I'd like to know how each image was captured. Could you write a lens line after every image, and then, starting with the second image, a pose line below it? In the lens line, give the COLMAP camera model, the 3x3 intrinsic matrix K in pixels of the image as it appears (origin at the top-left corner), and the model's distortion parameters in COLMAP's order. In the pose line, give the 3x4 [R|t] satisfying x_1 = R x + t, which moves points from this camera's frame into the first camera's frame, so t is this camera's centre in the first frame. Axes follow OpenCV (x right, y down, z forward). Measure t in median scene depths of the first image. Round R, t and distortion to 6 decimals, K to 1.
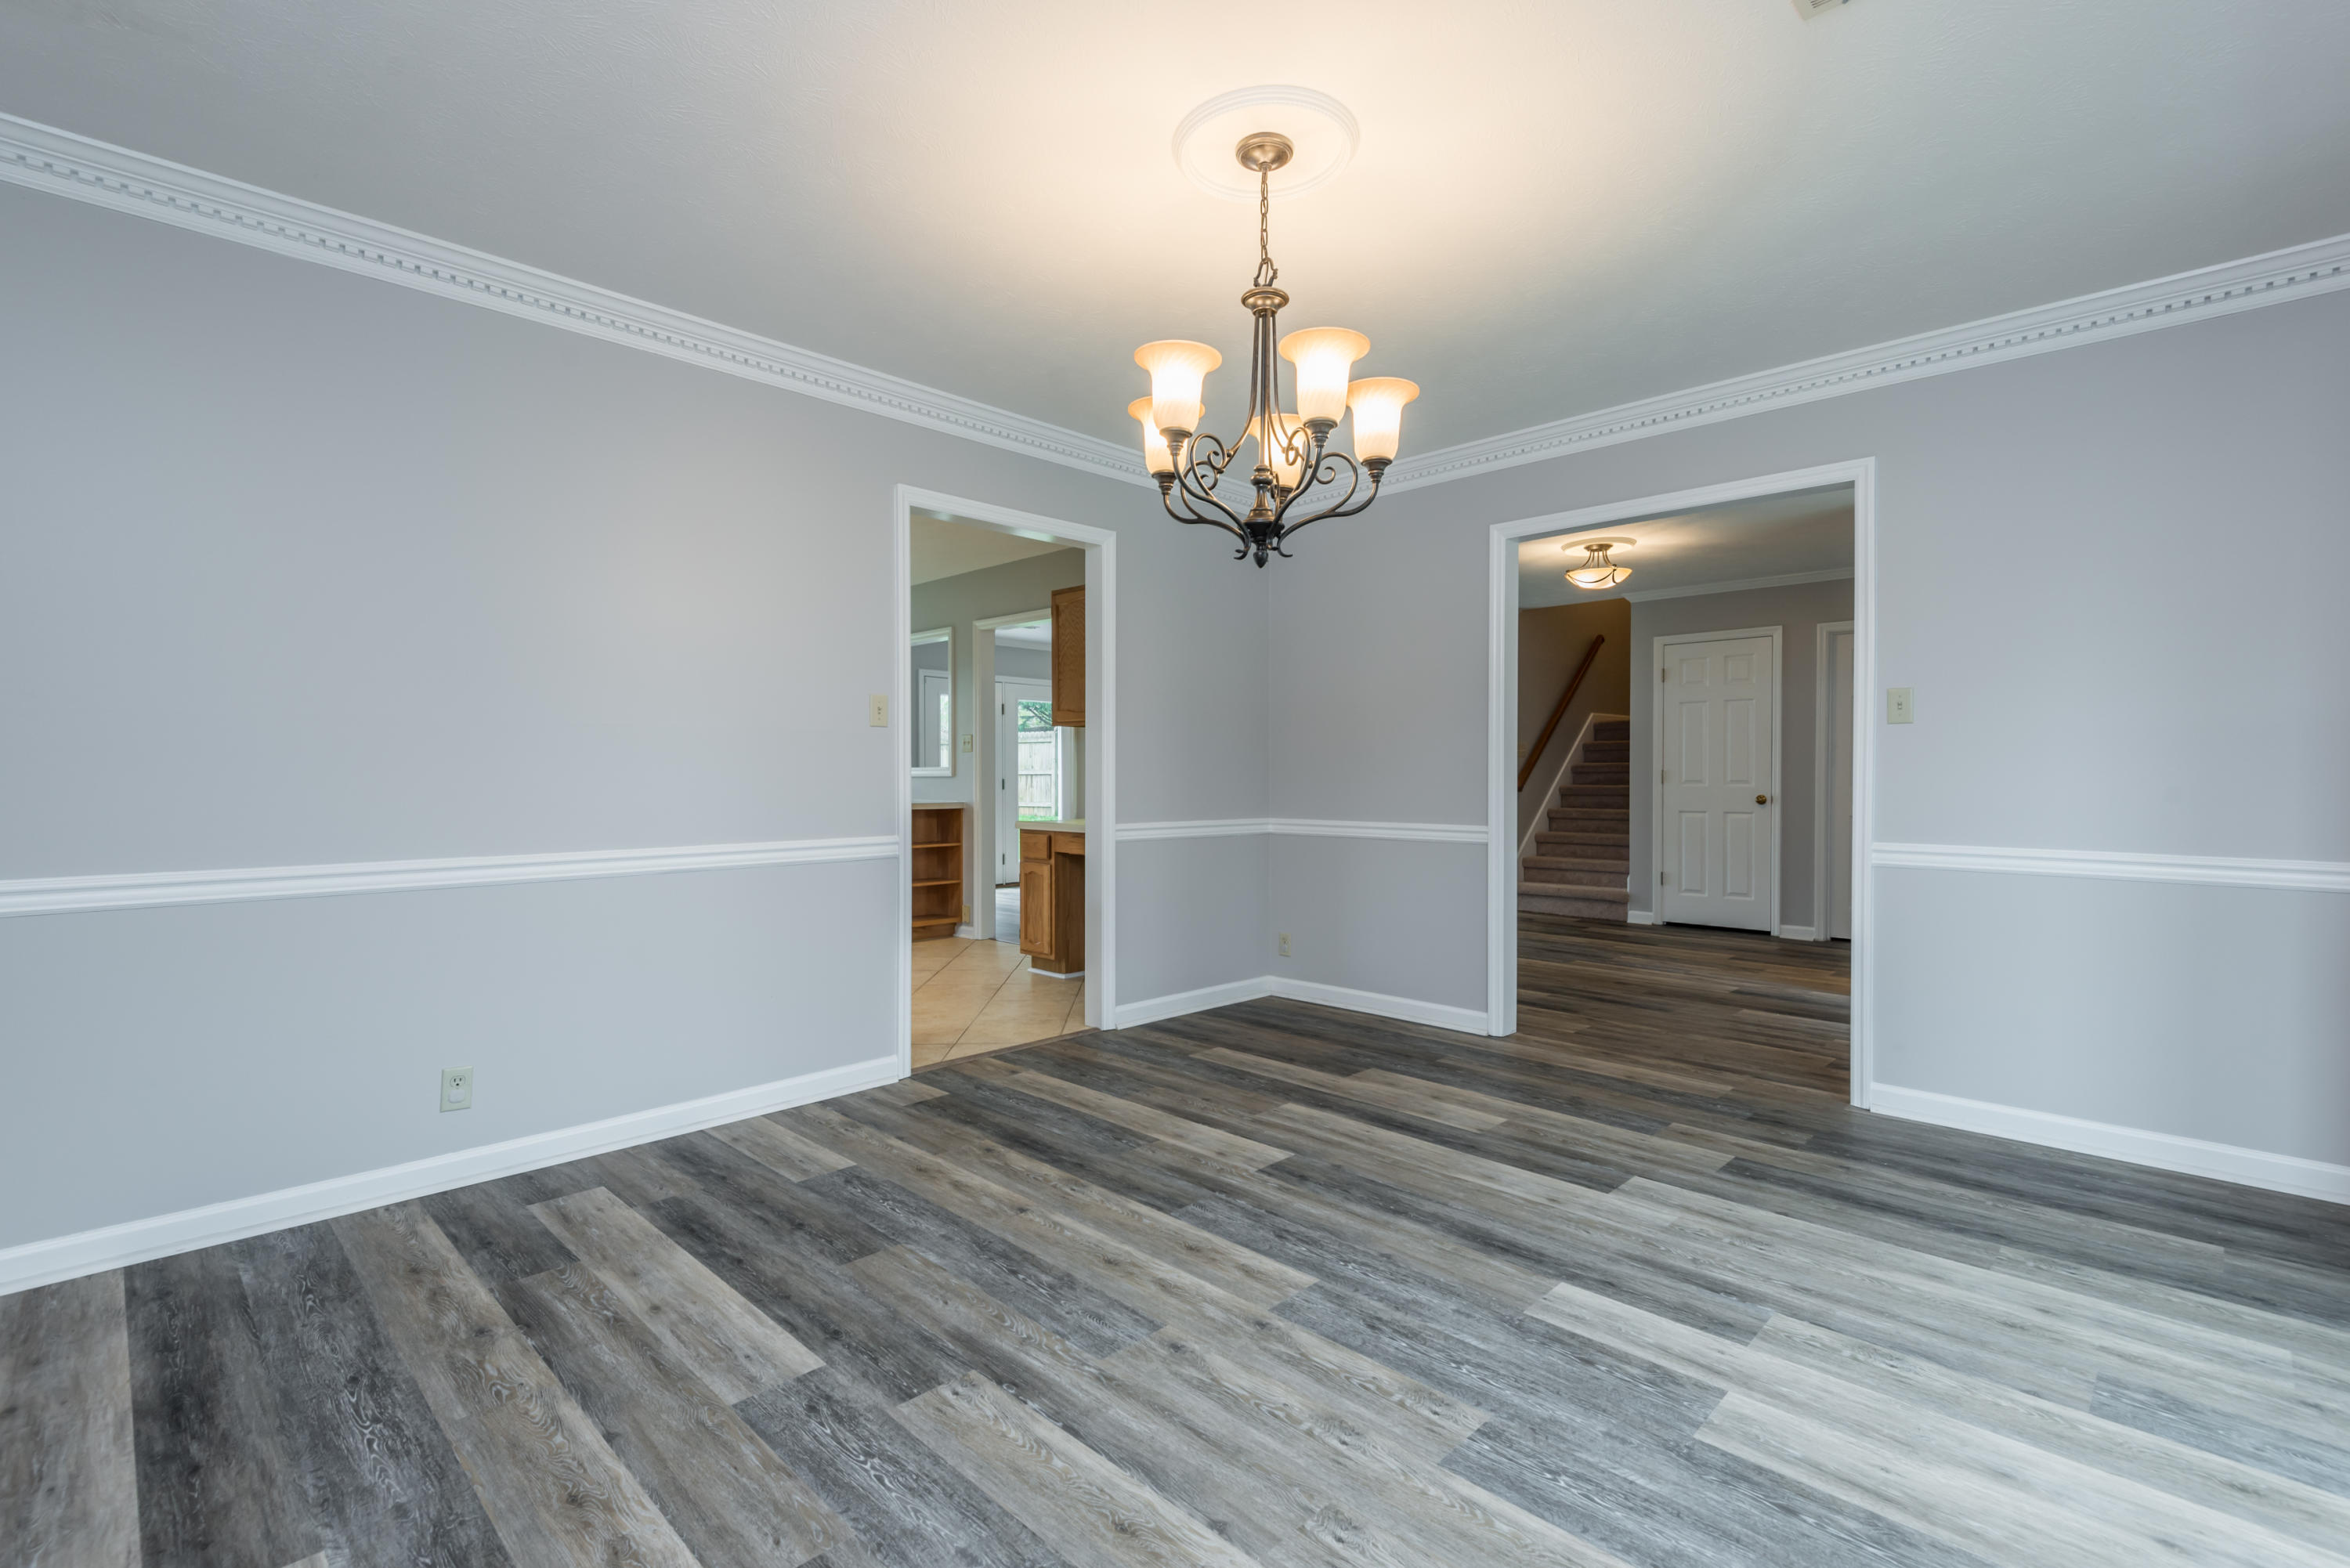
lens RADIAL K [[1054.2, 0, 1175.0], [0, 1054.2, 784.0], [0, 0, 1]] dist [0.001843, -0.000398]
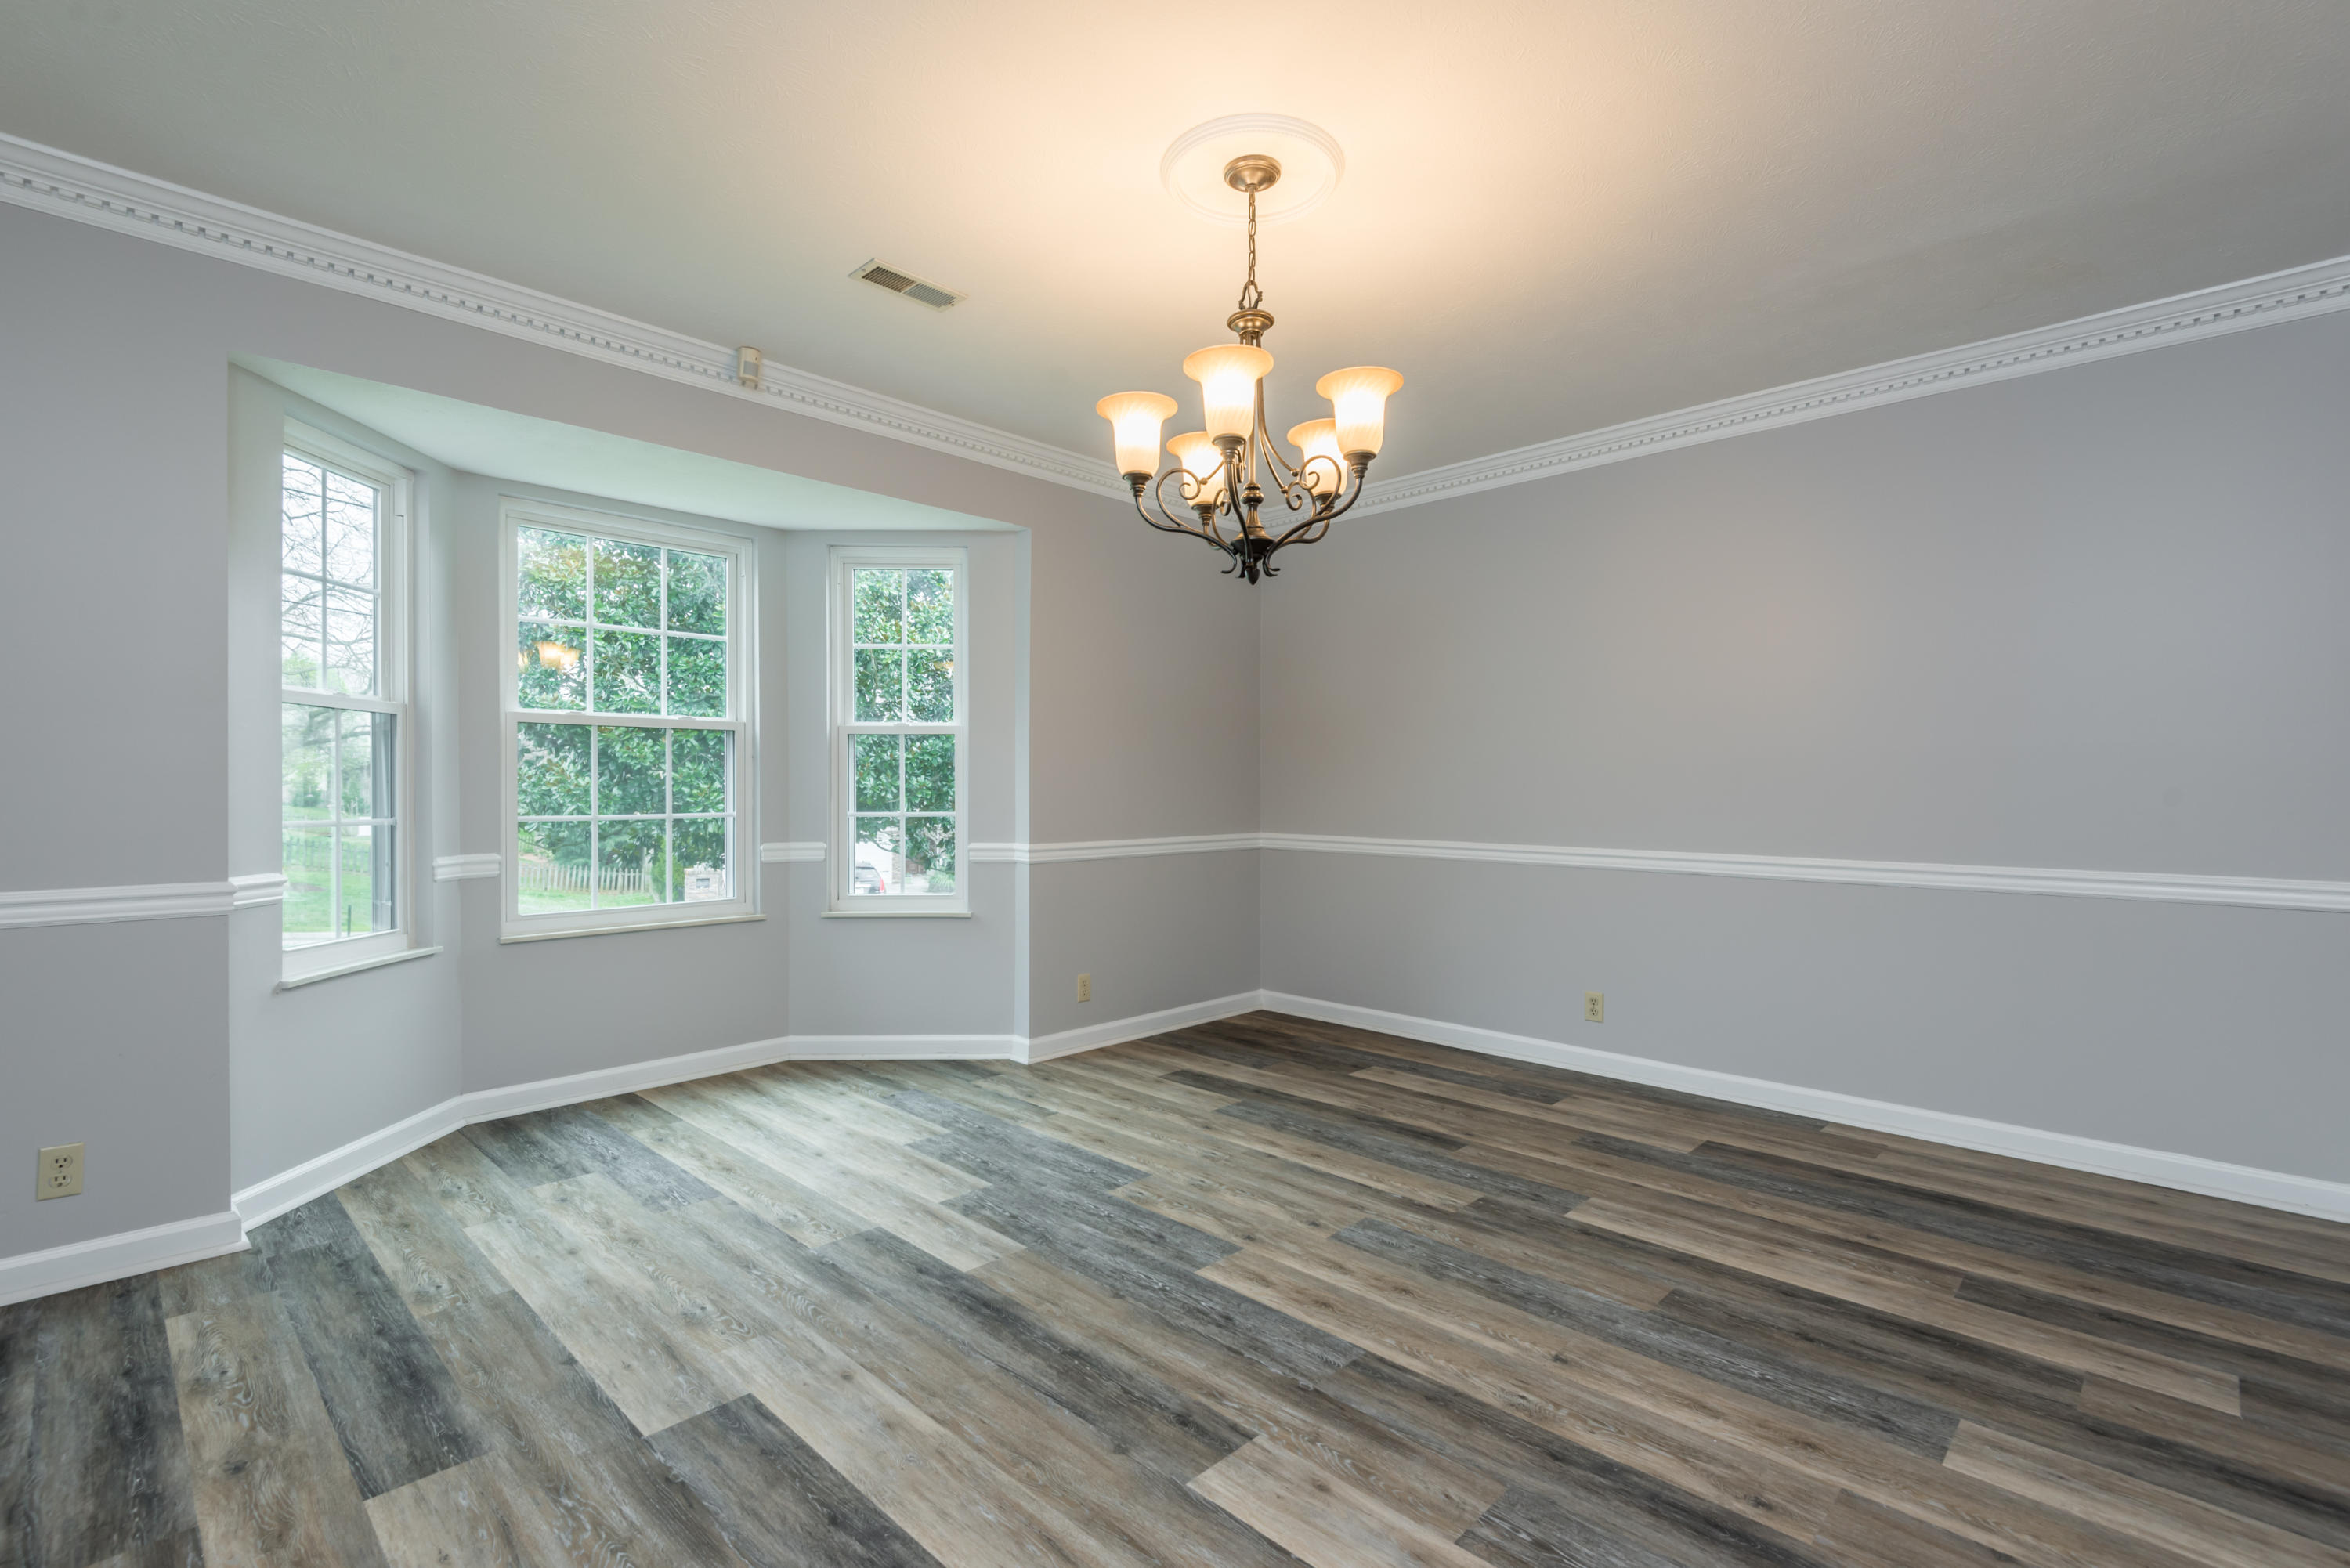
lens RADIAL K [[1054.2, 0, 1175.0], [0, 1054.2, 784.0], [0, 0, 1]] dist [0.001843, -0.000398]
pose [[-0.999969, -0.004206, -0.006603, 0.163351], [-0.004236, 0.999980, 0.004628, -0.019923], [0.006583, 0.004656, -0.999967, 2.024272]]
